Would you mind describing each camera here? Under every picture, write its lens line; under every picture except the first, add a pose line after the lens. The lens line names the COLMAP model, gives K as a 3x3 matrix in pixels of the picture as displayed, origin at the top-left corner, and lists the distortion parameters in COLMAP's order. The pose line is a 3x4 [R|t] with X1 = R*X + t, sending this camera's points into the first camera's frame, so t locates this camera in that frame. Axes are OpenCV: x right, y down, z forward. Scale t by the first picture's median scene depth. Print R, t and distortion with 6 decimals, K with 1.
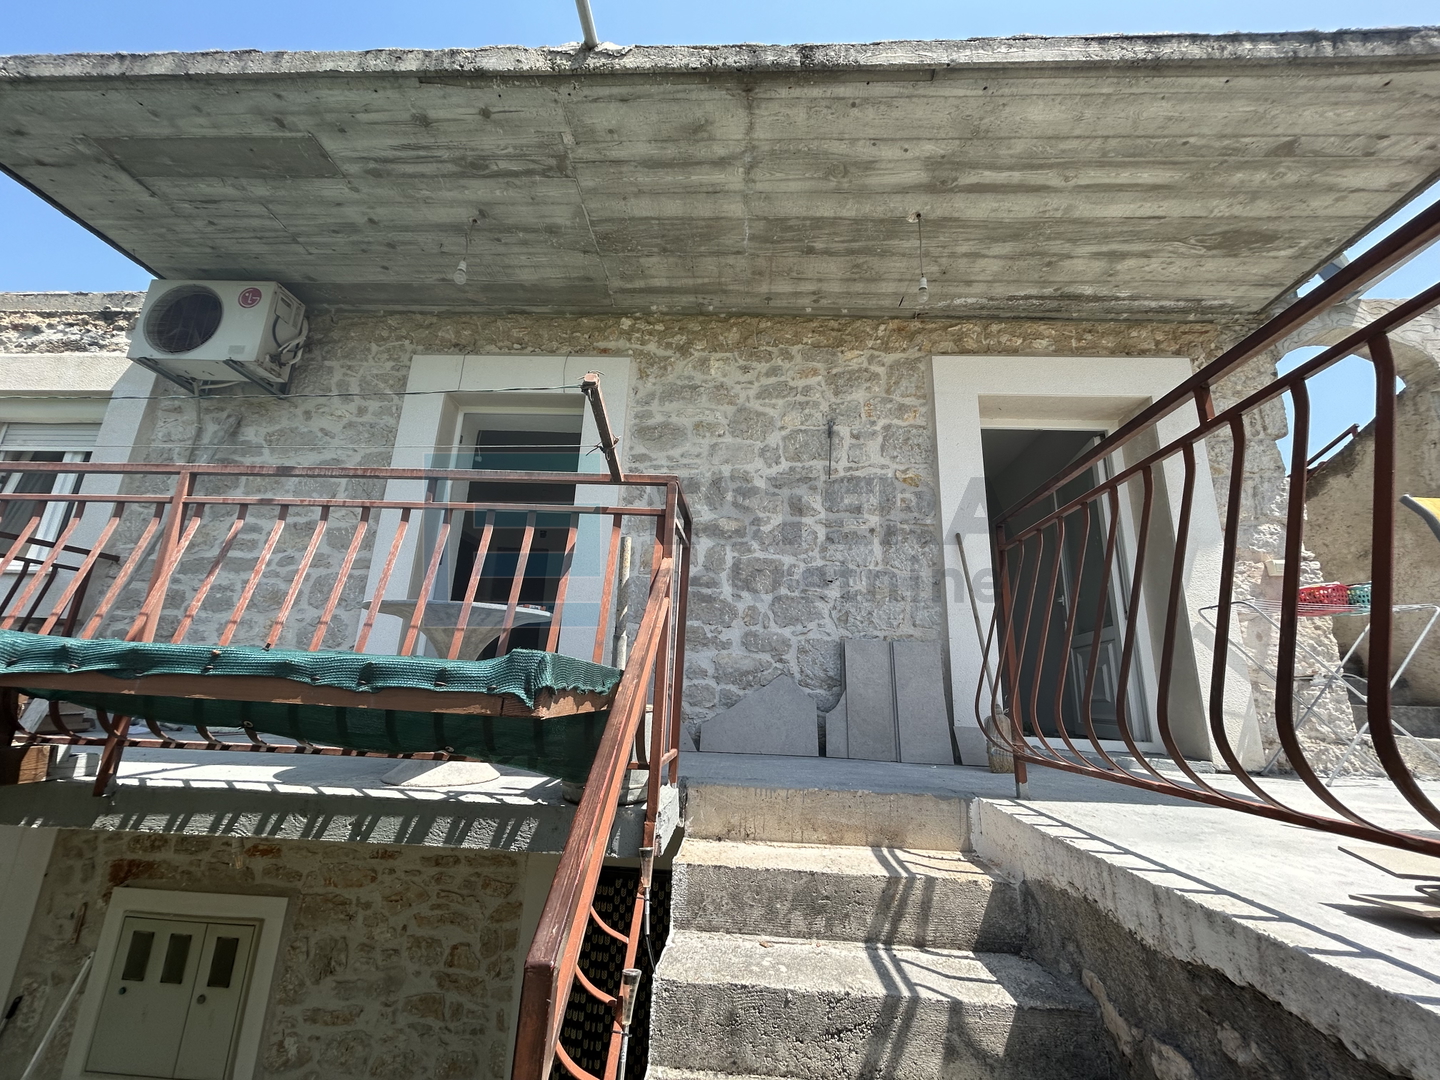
lens RADIAL K [[577.9, 0, 721.5], [0, 577.9, 540.4], [0, 0, 1]] dist [-0.001022, 0.000153]
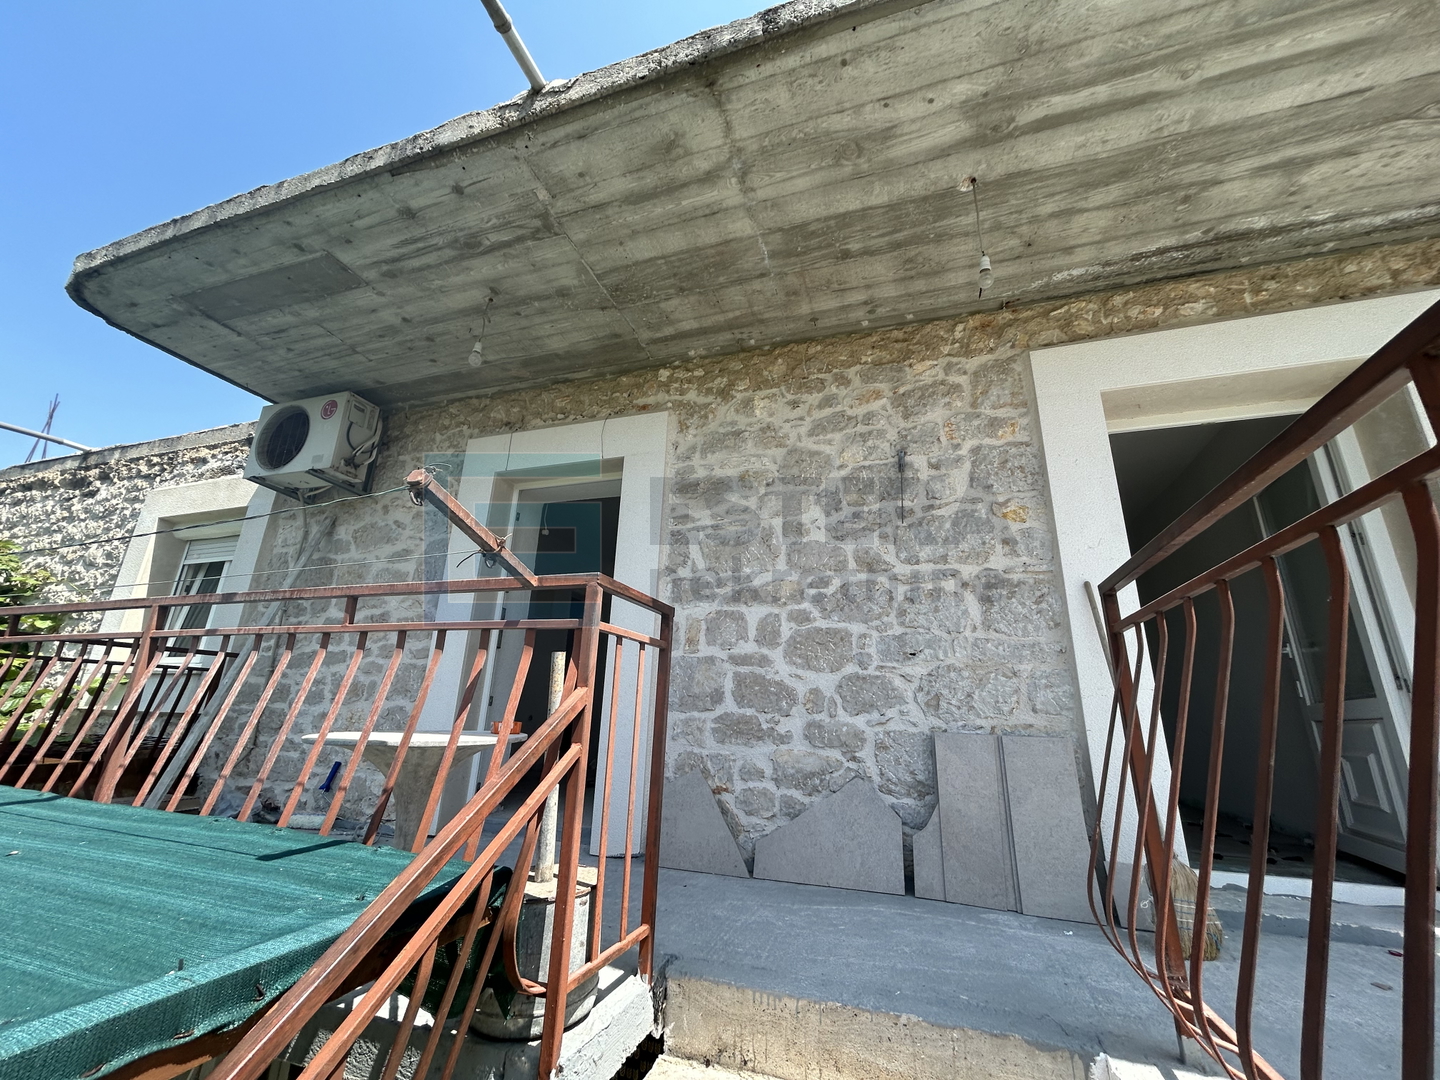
lens RADIAL K [[577.9, 0, 722.2], [0, 577.9, 539.5], [0, 0, 1]] dist [-0.001022, 0.000153]
pose [[0.961413, -0.090682, -0.259735, 0.162537], [0.075769, 0.994880, -0.066882, -0.052656], [0.264470, 0.044622, 0.963361, 0.173547]]
